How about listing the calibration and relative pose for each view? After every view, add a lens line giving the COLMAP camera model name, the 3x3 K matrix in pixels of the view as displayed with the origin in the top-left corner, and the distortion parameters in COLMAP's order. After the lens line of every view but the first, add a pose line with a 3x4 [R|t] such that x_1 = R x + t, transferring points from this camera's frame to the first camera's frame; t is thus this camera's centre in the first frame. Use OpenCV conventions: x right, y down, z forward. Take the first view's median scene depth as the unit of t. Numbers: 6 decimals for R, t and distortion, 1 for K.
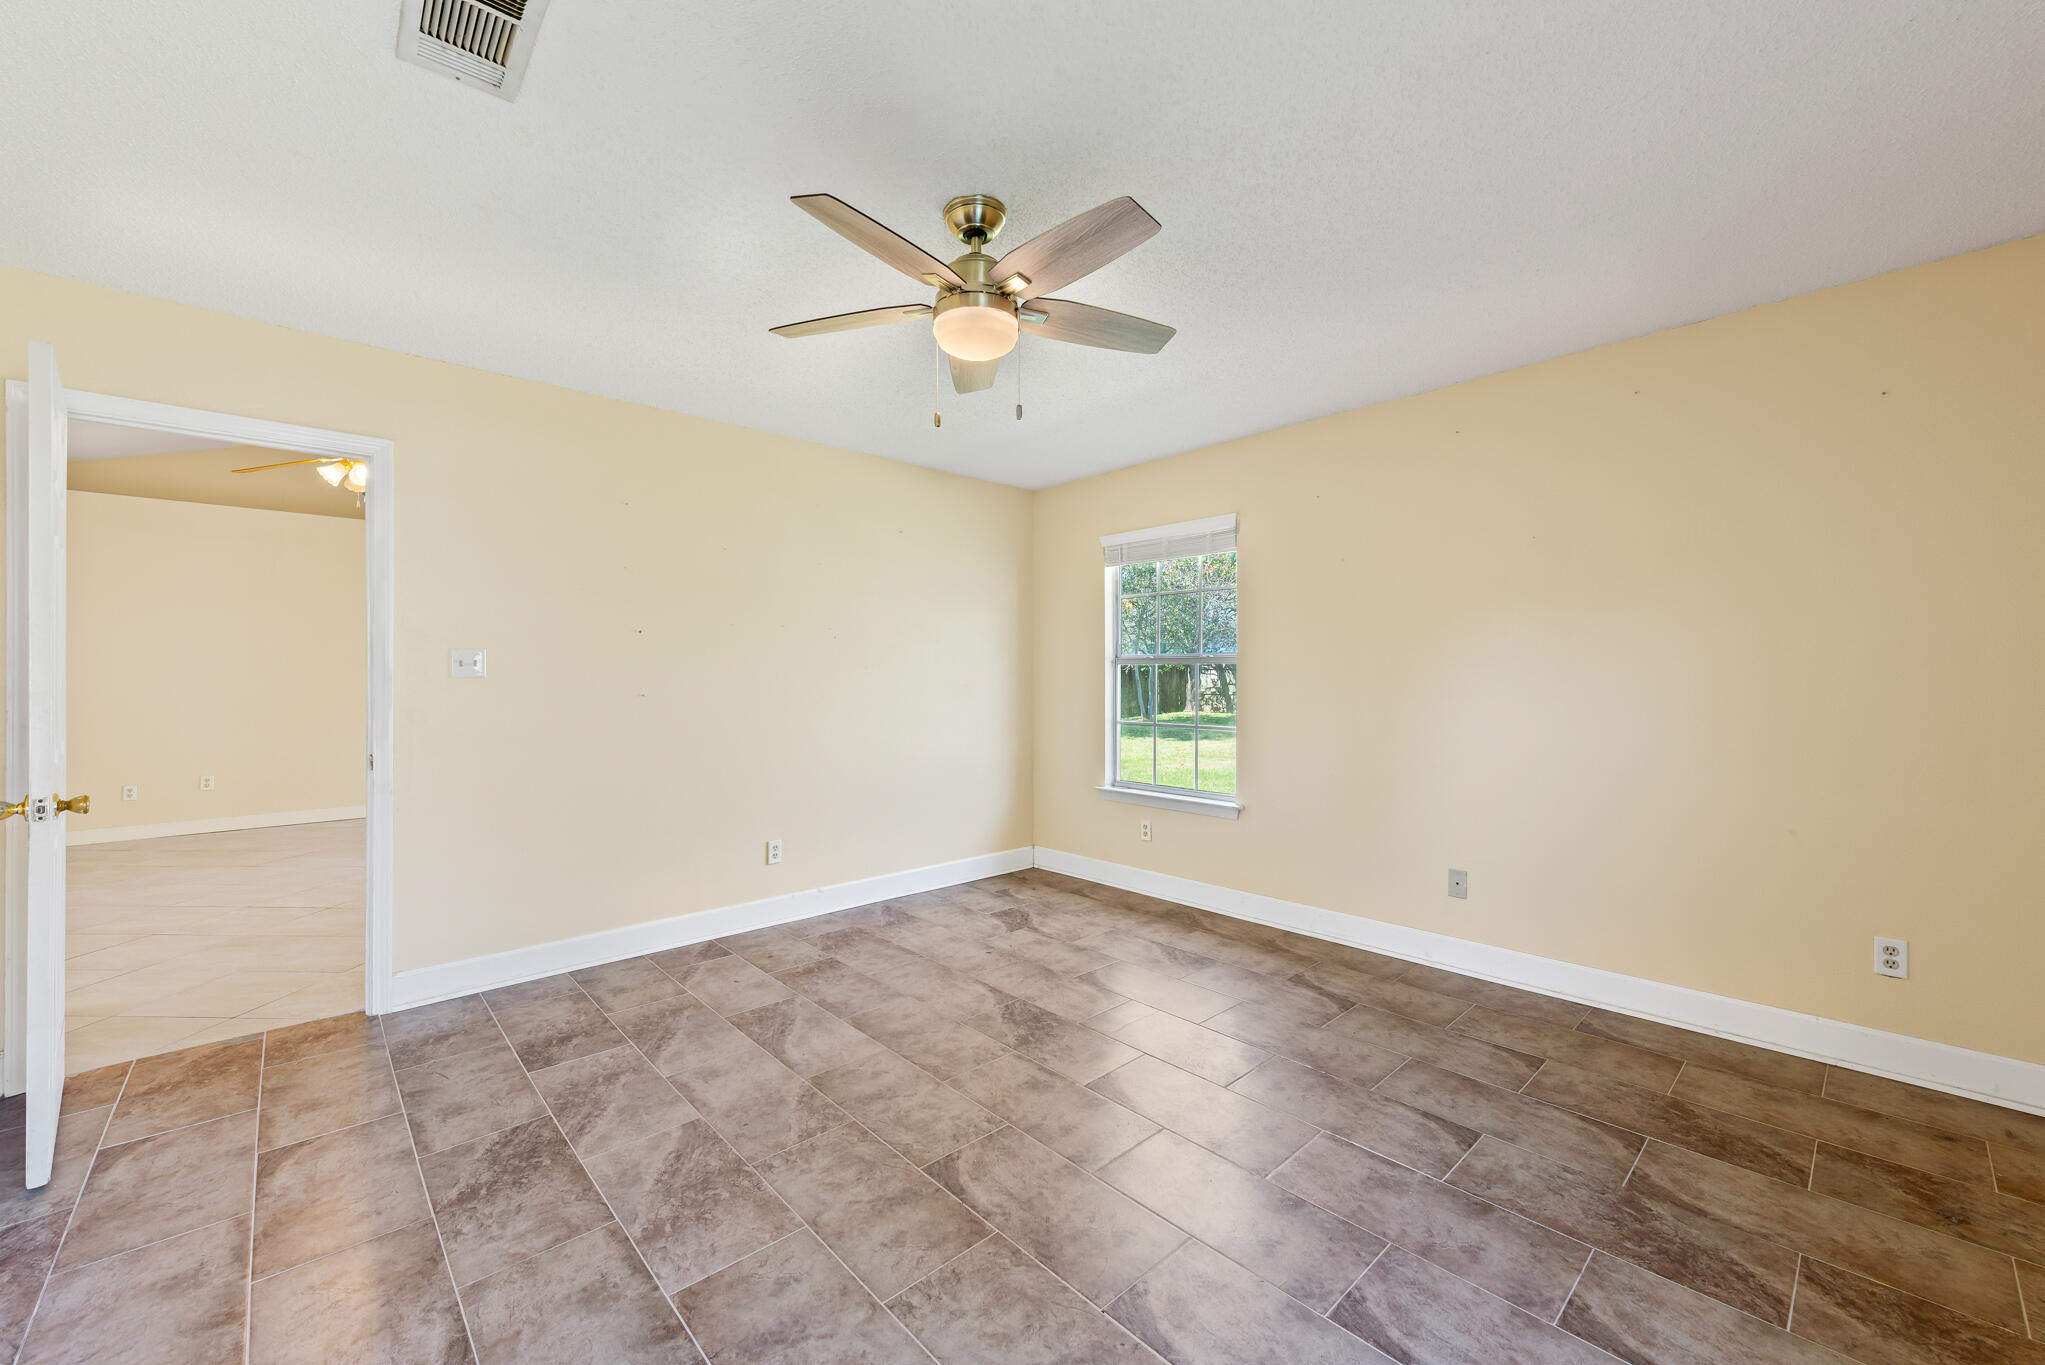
lens RADIAL K [[805.4, 0, 1024.3], [0, 805.4, 684.0], [0, 0, 1]] dist [0.017842, -0.005280]
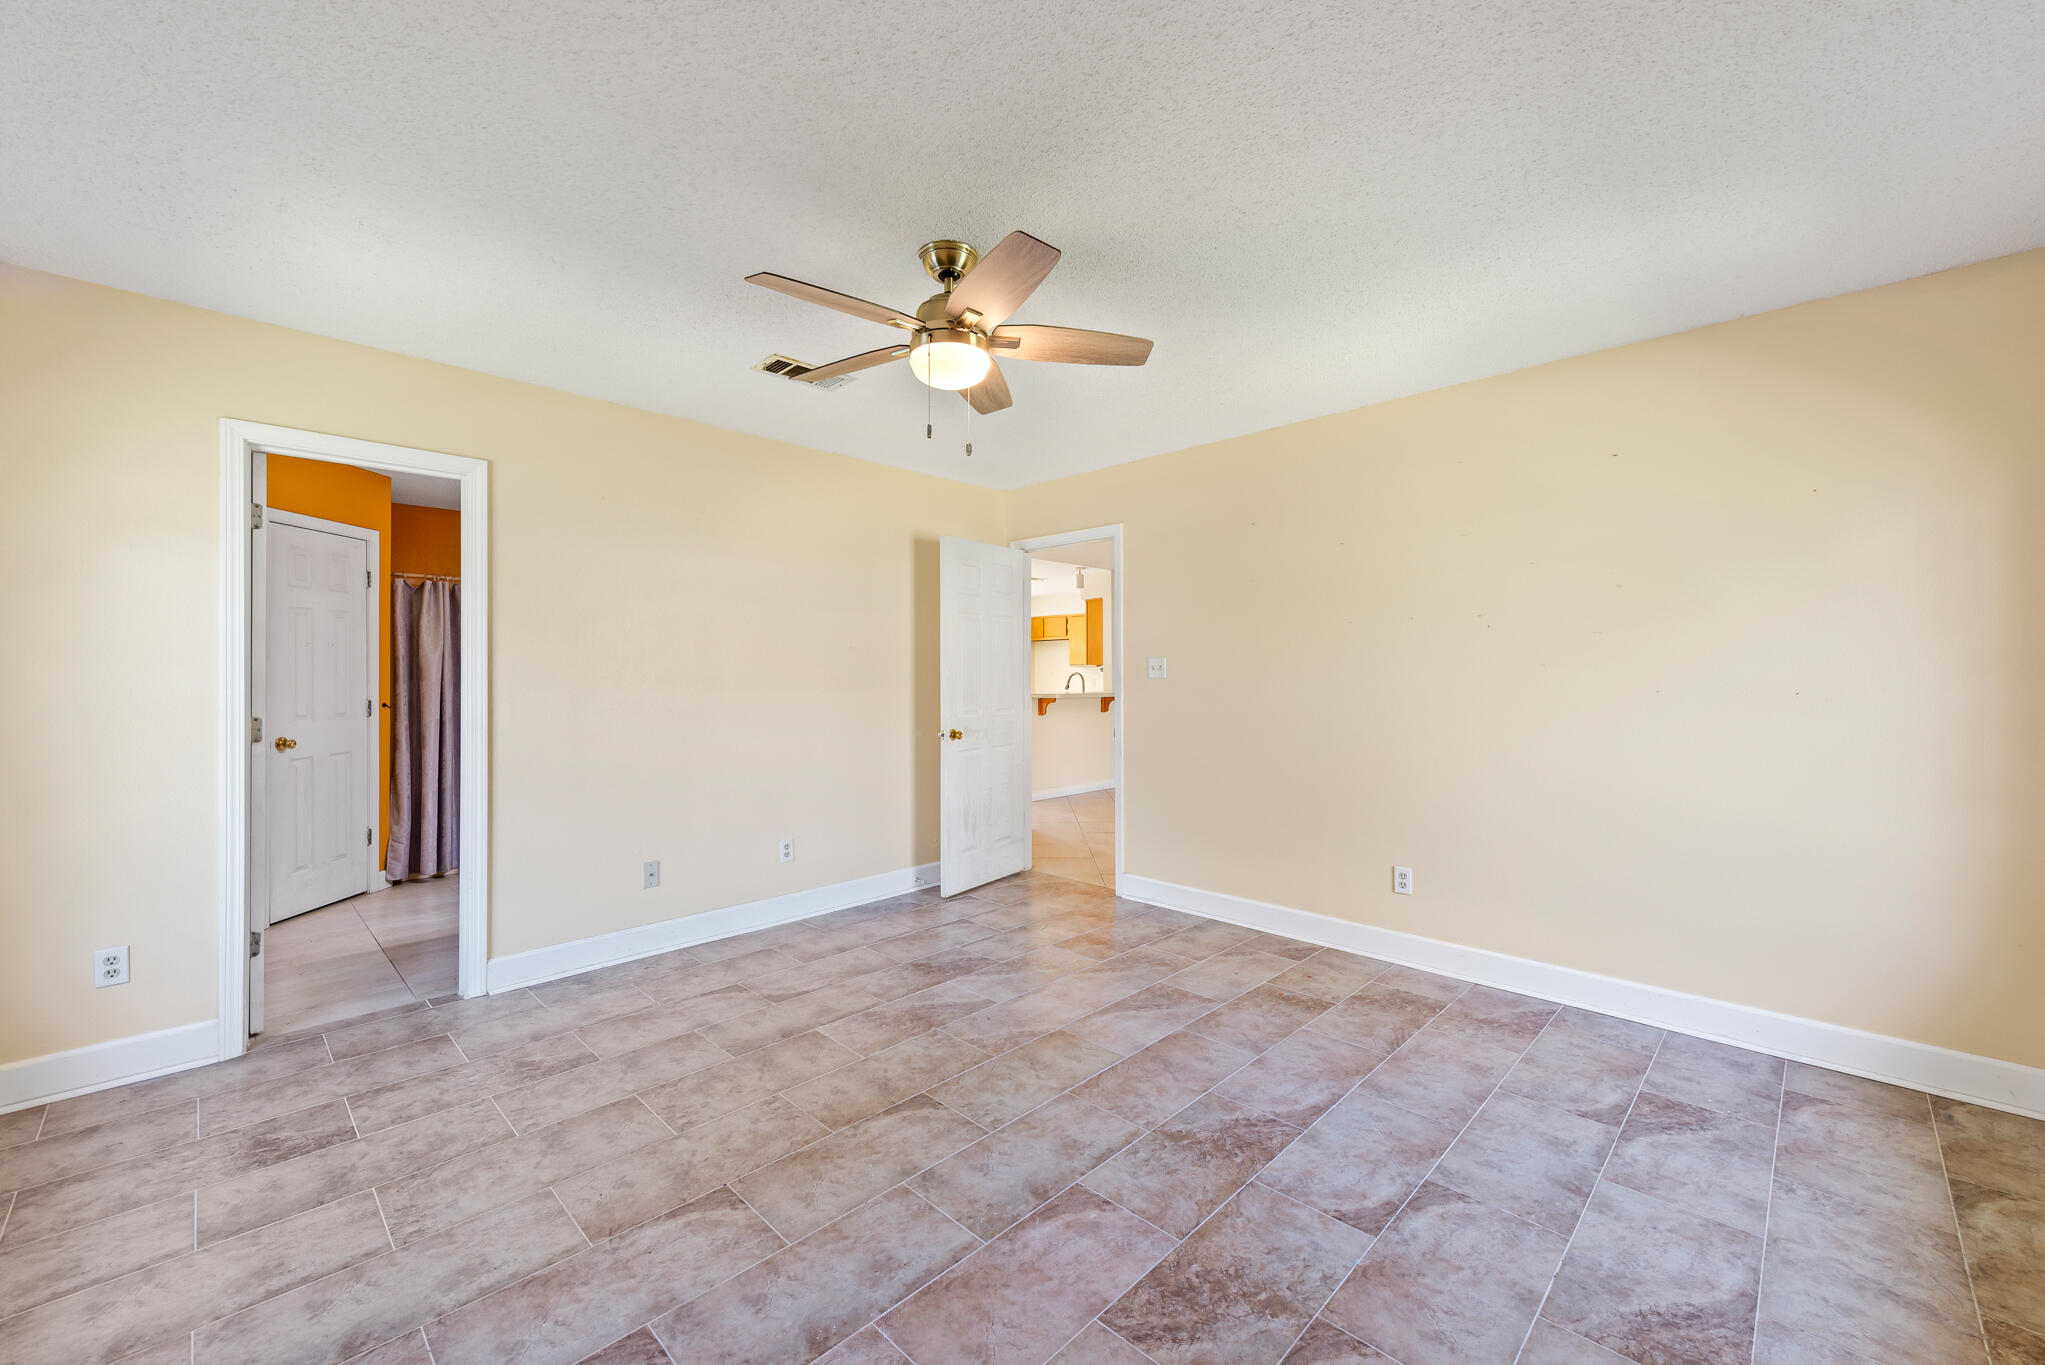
lens RADIAL K [[805.4, 0, 1024.3], [0, 805.4, 684.0], [0, 0, 1]] dist [0.017842, -0.005280]
pose [[0.046924, 0.012594, -0.998819, 0.854273], [-0.007607, 0.999896, 0.012250, -0.019246], [0.998869, 0.007024, 0.047015, 0.869134]]
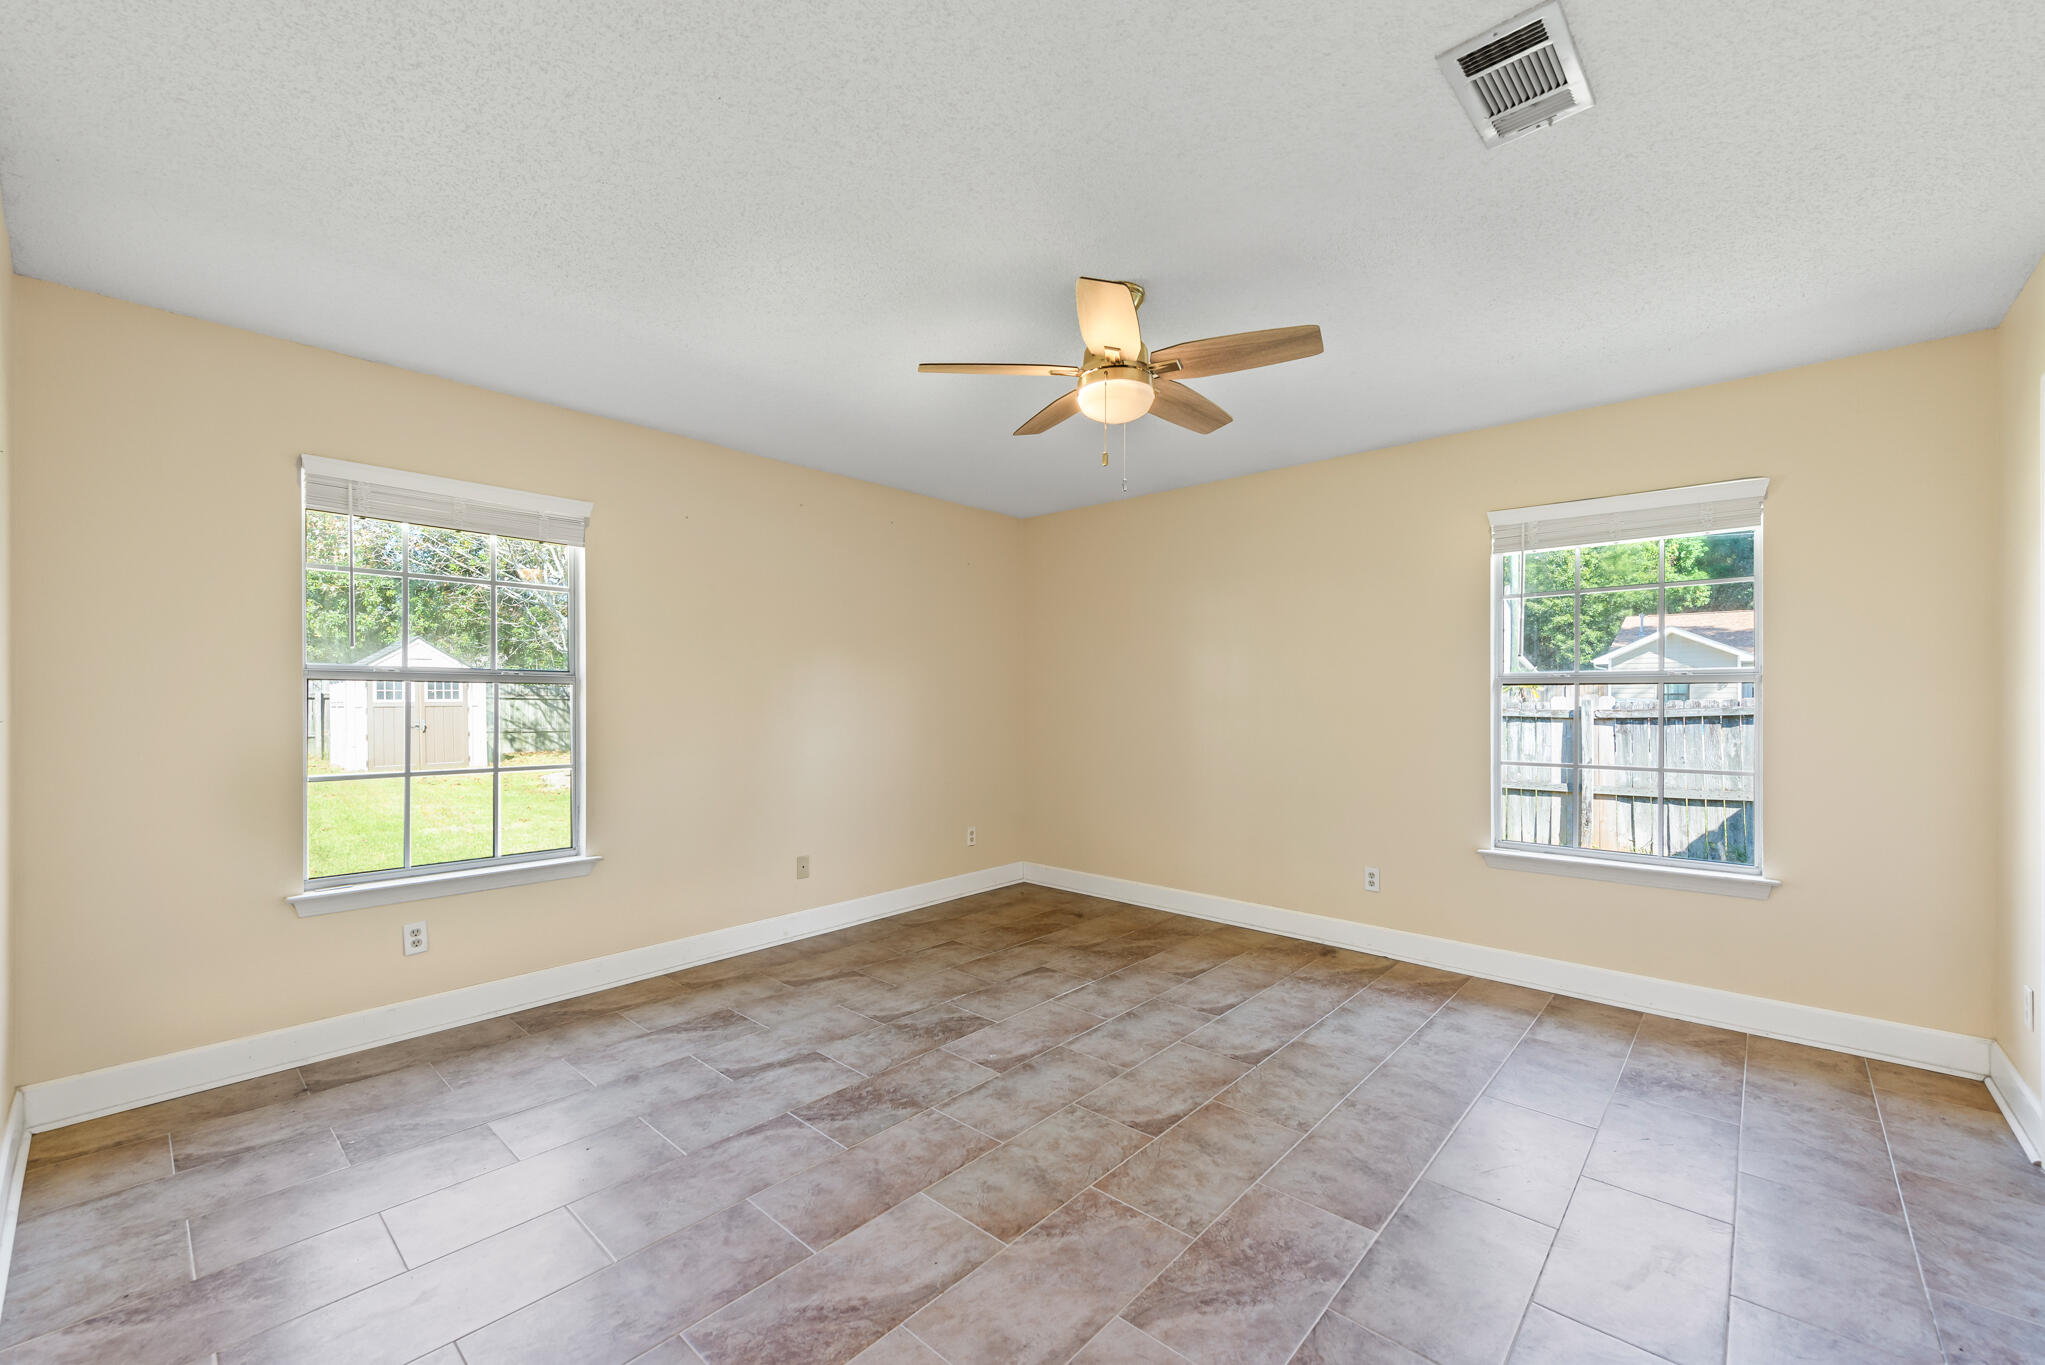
lens RADIAL K [[805.4, 0, 1024.3], [0, 805.4, 684.0], [0, 0, 1]] dist [0.017842, -0.005280]
pose [[-0.084498, 0.021381, 0.996194, -1.002496], [0.008759, 0.999747, -0.020715, -0.012227], [-0.996385, 0.006976, -0.084664, 1.017154]]
